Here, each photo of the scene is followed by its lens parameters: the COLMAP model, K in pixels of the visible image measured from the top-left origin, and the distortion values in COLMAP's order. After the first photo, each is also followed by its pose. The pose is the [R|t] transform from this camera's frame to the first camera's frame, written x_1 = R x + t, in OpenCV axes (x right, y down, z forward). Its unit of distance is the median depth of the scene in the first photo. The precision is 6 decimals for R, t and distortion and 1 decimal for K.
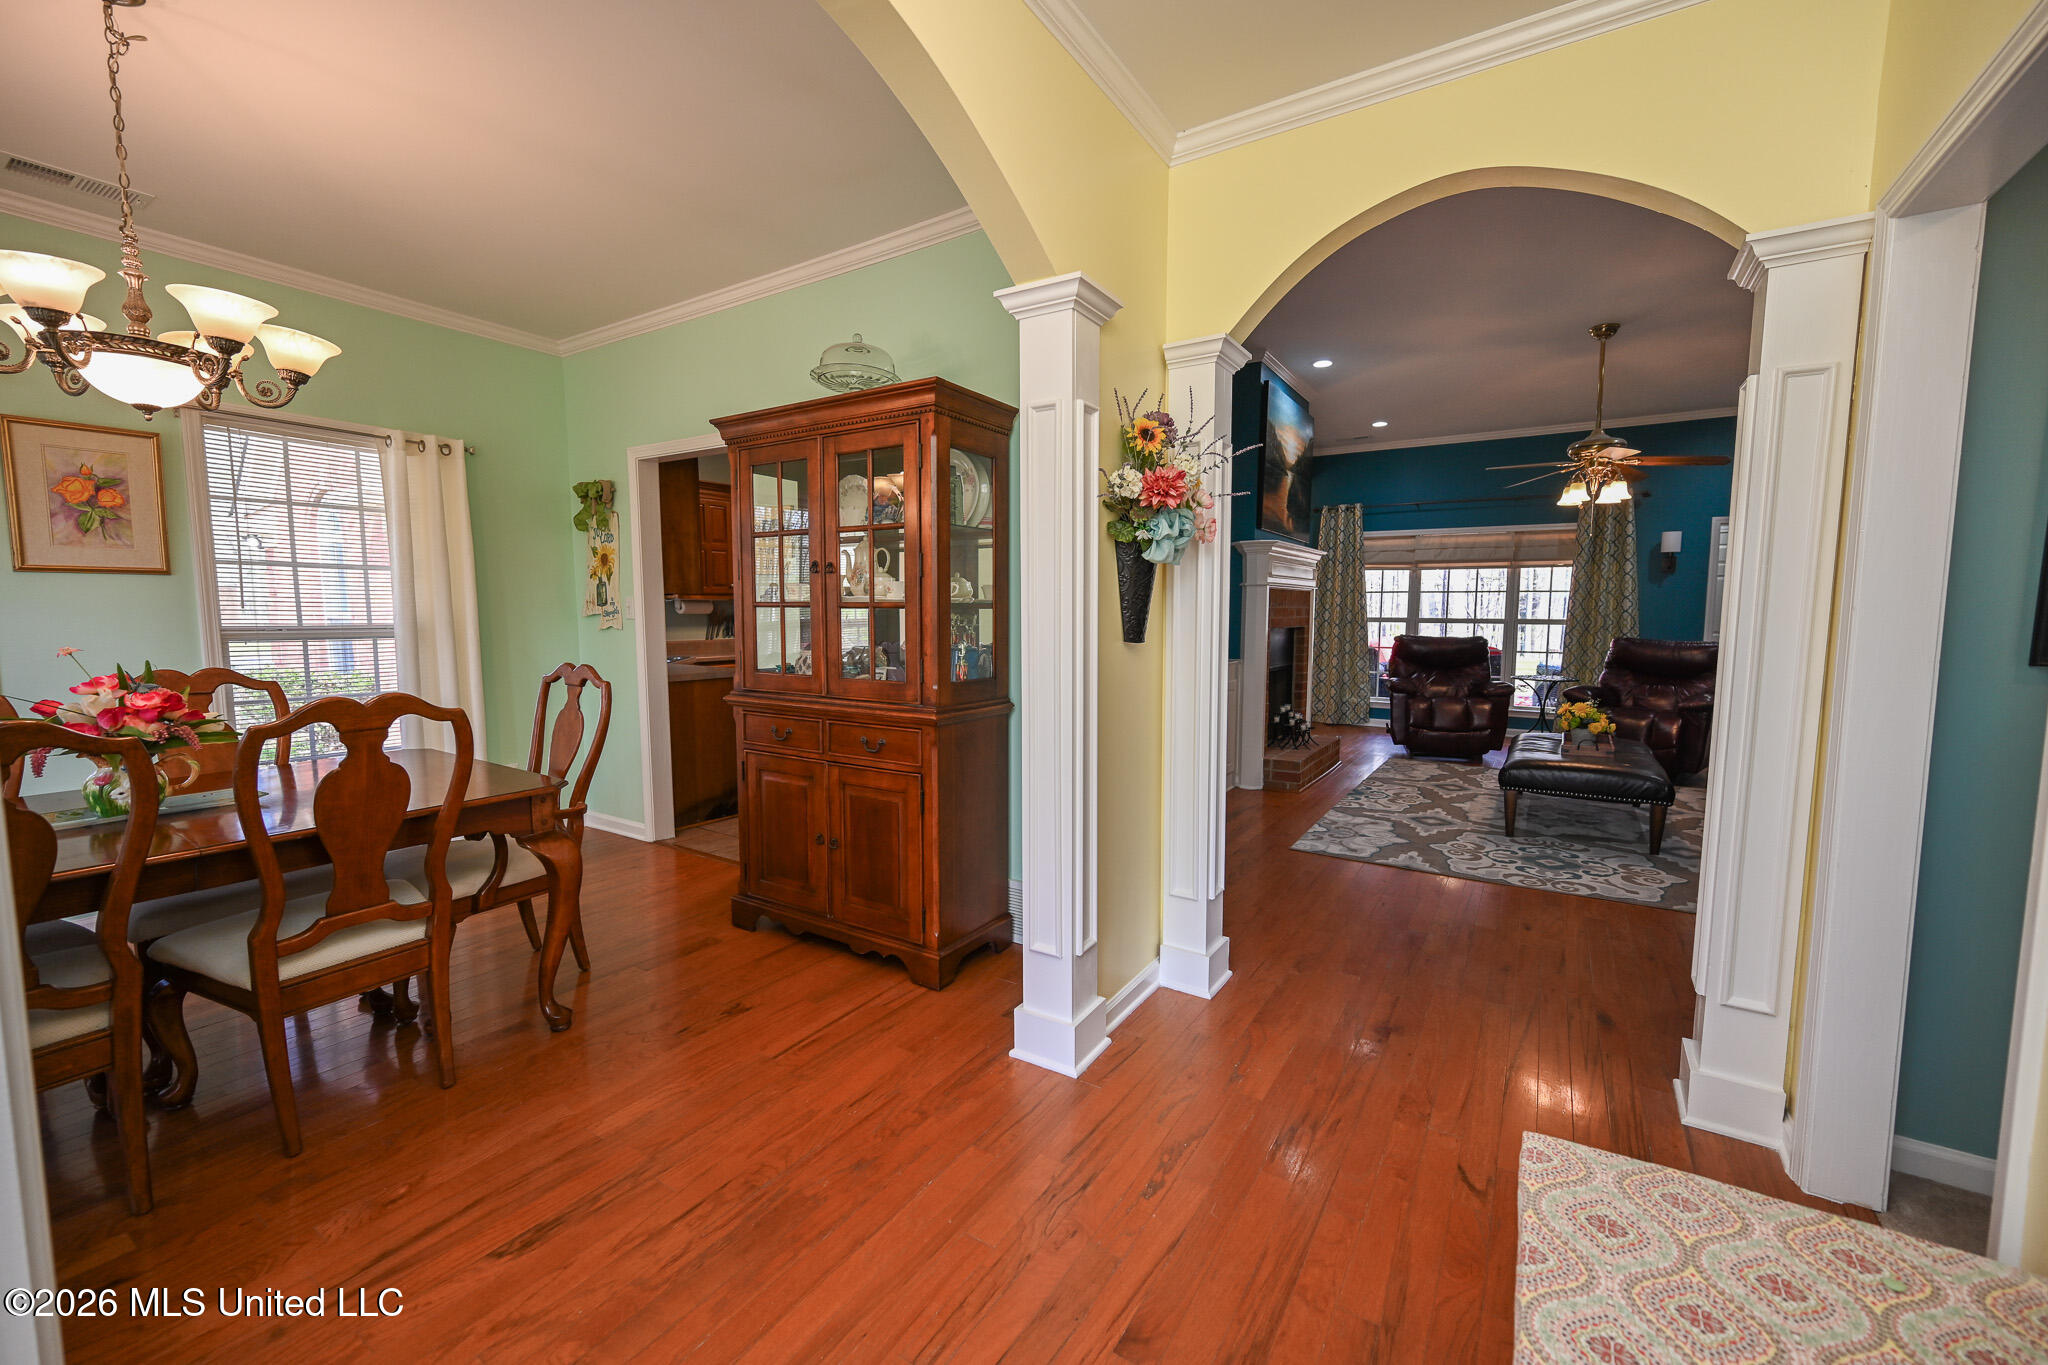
lens RADIAL K [[809.6, 0, 1029.7], [0, 809.6, 683.7], [0, 0, 1]] dist [0.000259, 0.000430]
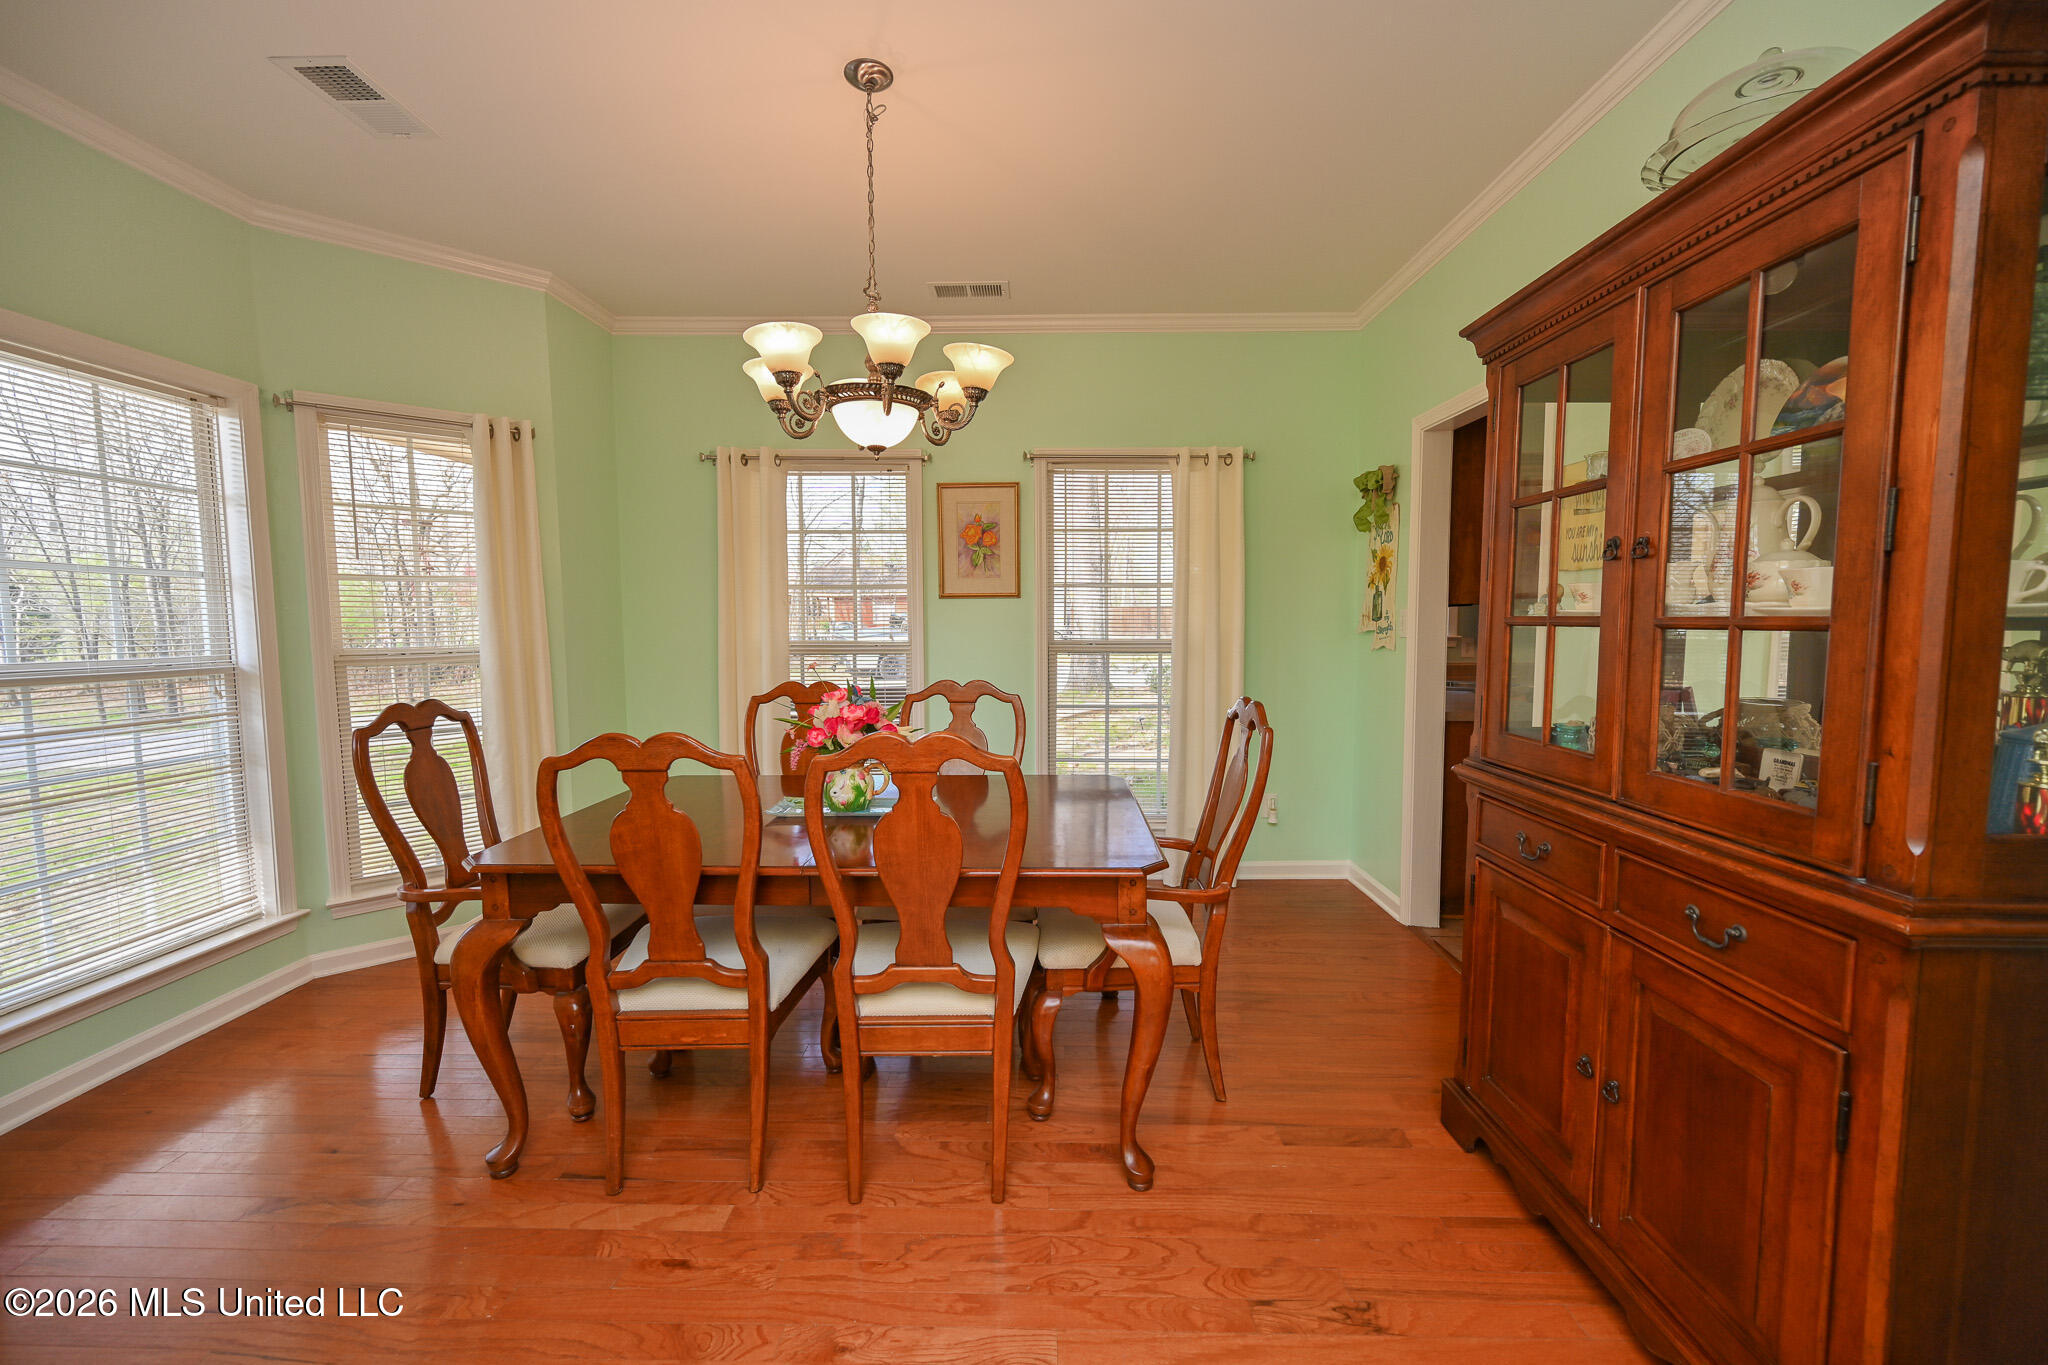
lens RADIAL K [[809.6, 0, 1029.2], [0, 809.6, 677.9], [0, 0, 1]] dist [0.000259, 0.000430]
pose [[0.521610, 0.056950, -0.851281, -0.014817], [-0.073626, 0.997052, 0.021589, -0.044746], [0.850001, 0.051415, 0.524265, 0.407451]]
